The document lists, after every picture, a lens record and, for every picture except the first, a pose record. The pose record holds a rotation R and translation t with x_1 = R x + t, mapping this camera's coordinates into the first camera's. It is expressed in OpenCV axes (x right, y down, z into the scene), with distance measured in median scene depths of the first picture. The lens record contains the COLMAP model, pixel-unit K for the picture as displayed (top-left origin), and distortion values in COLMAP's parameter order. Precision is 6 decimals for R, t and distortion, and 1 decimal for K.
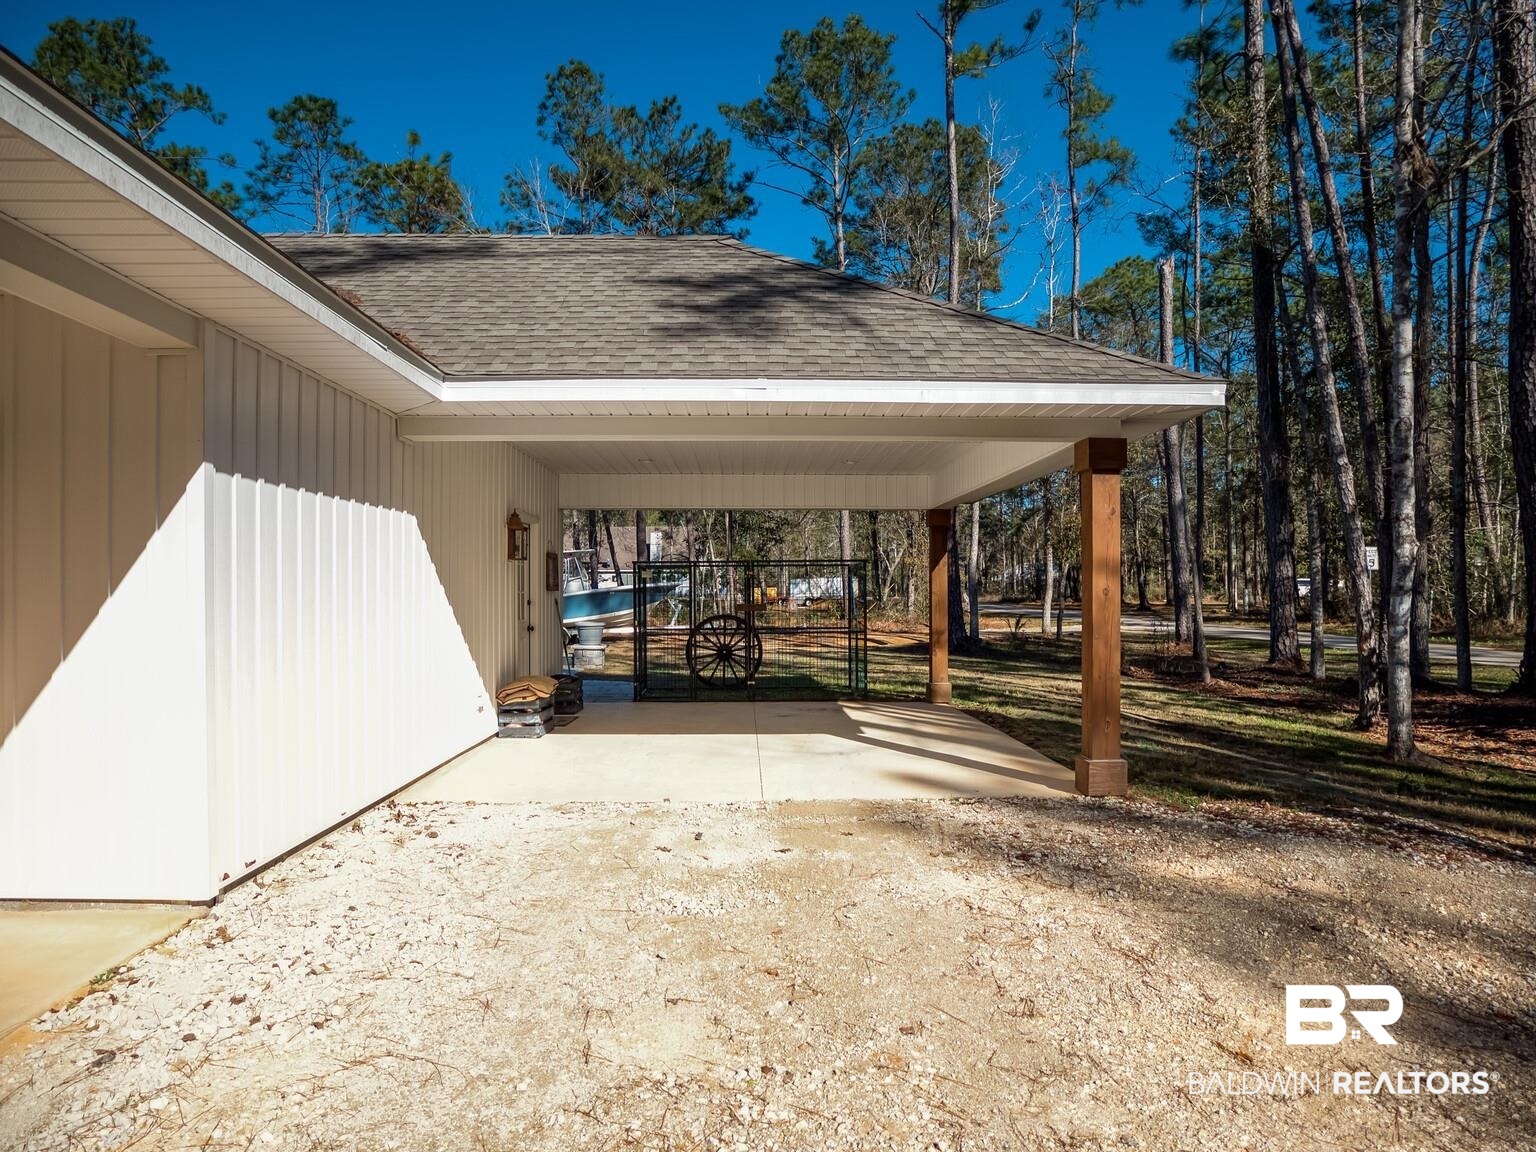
lens RADIAL K [[880.0, 0, 768.0], [0, 880.0, 576.0], [0, 0, 1]] dist [-0.006664, -0.001264]
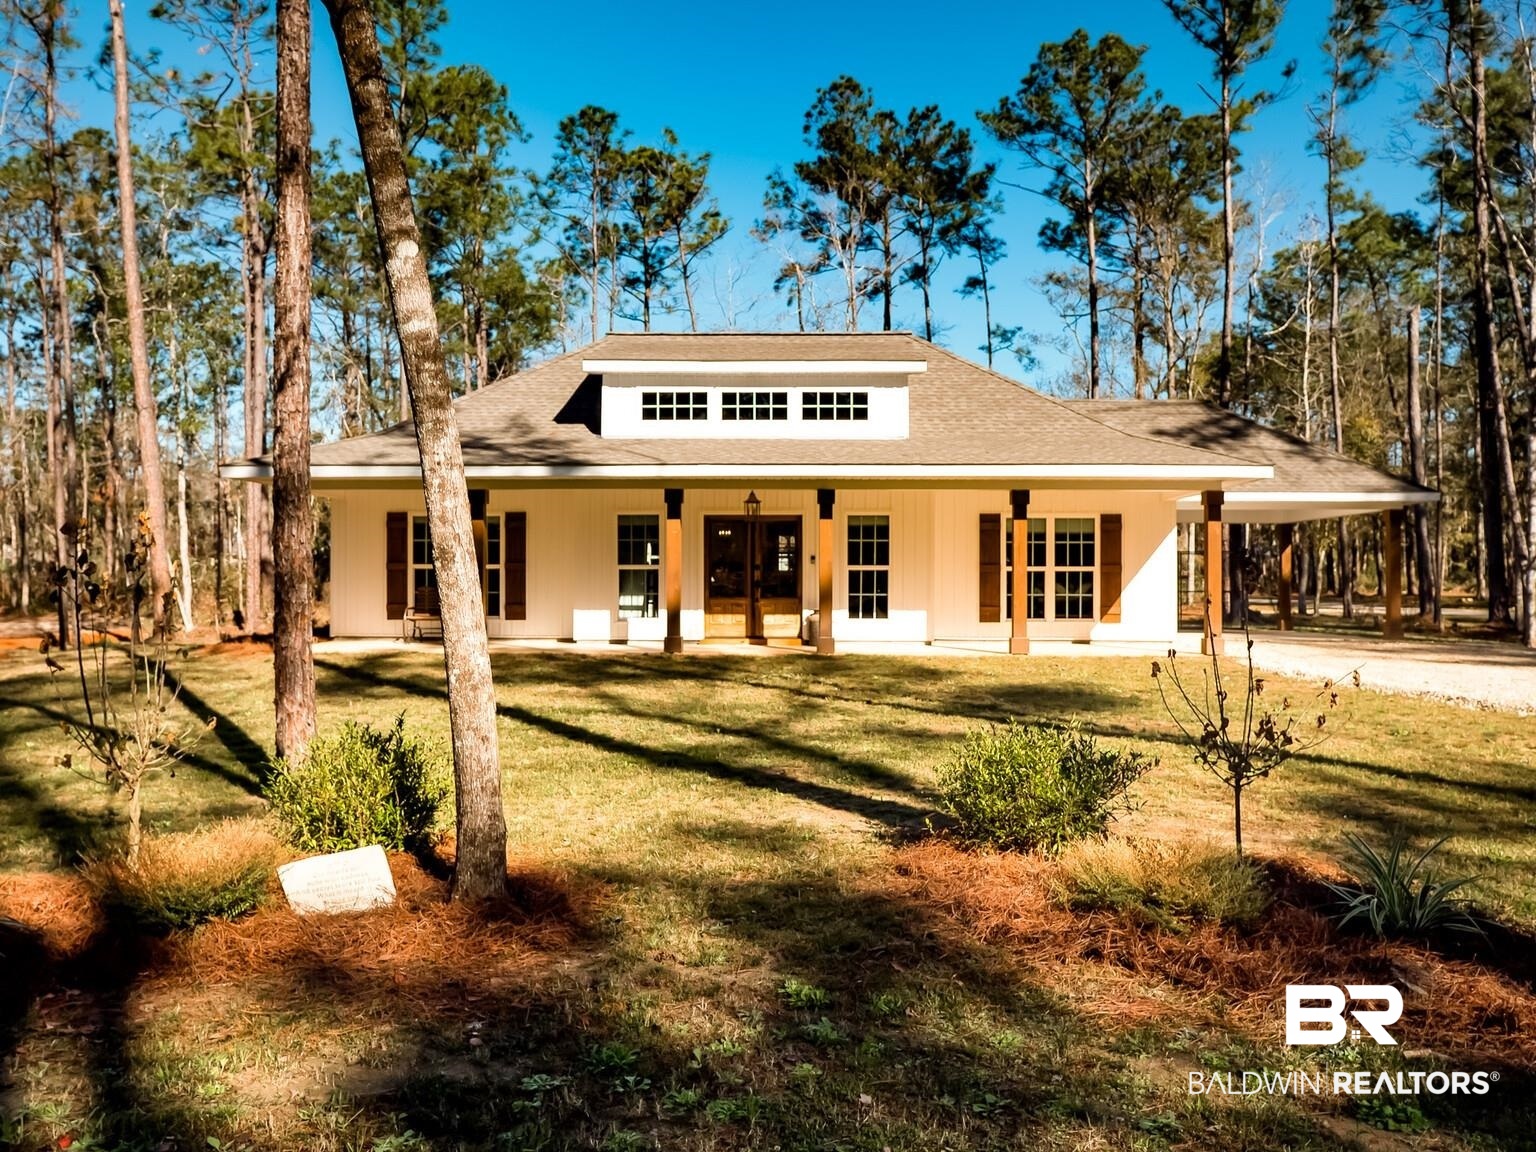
lens RADIAL K [[1227.4, 0, 768.0], [0, 1227.4, 576.0], [0, 0, 1]] dist [0.006303, 0.001325]
pose [[0.999111, 0.005872, -0.041747, -0.246128], [-0.005328, 0.999900, 0.013135, 0.002087], [0.041820, -0.012901, 0.999042, -0.501275]]
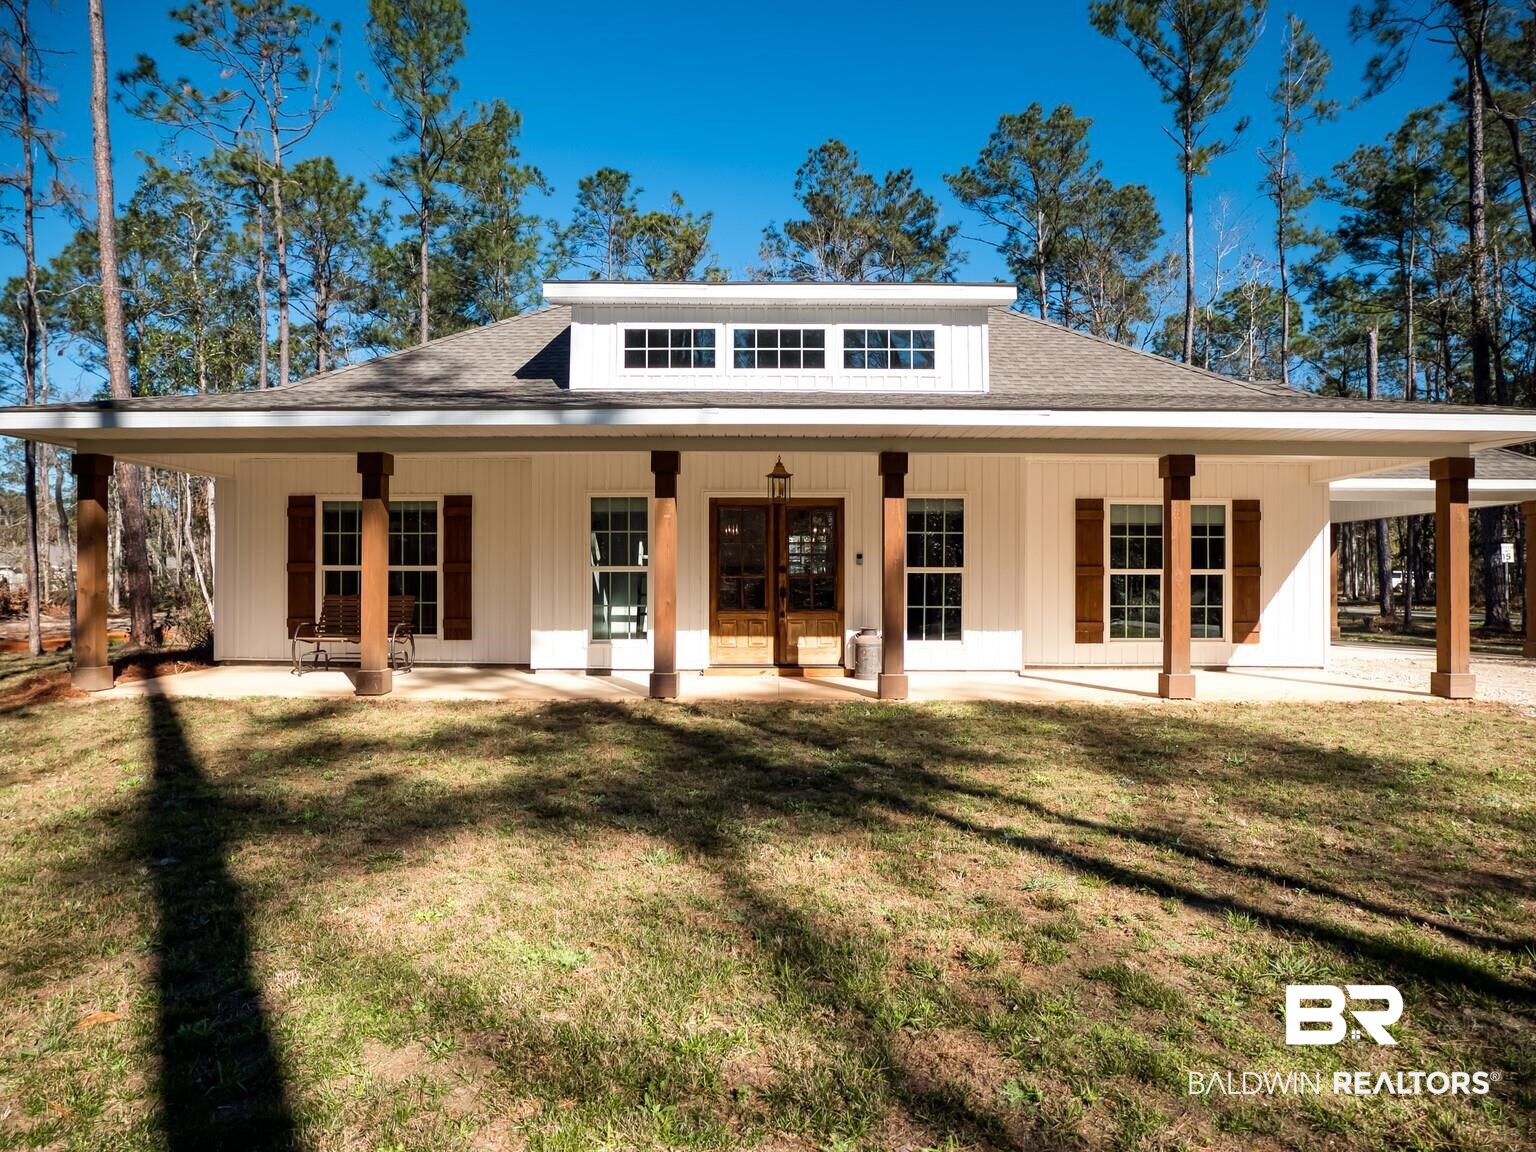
lens RADIAL K [[880.0, 0, 768.0], [0, 880.0, 576.0], [0, 0, 1]] dist [-0.006664, -0.001264]
pose [[0.999735, 0.006149, -0.022190, -0.273917], [-0.005936, 0.999936, 0.009625, 0.004938], [0.022247, -0.009490, 0.999707, -0.223529]]
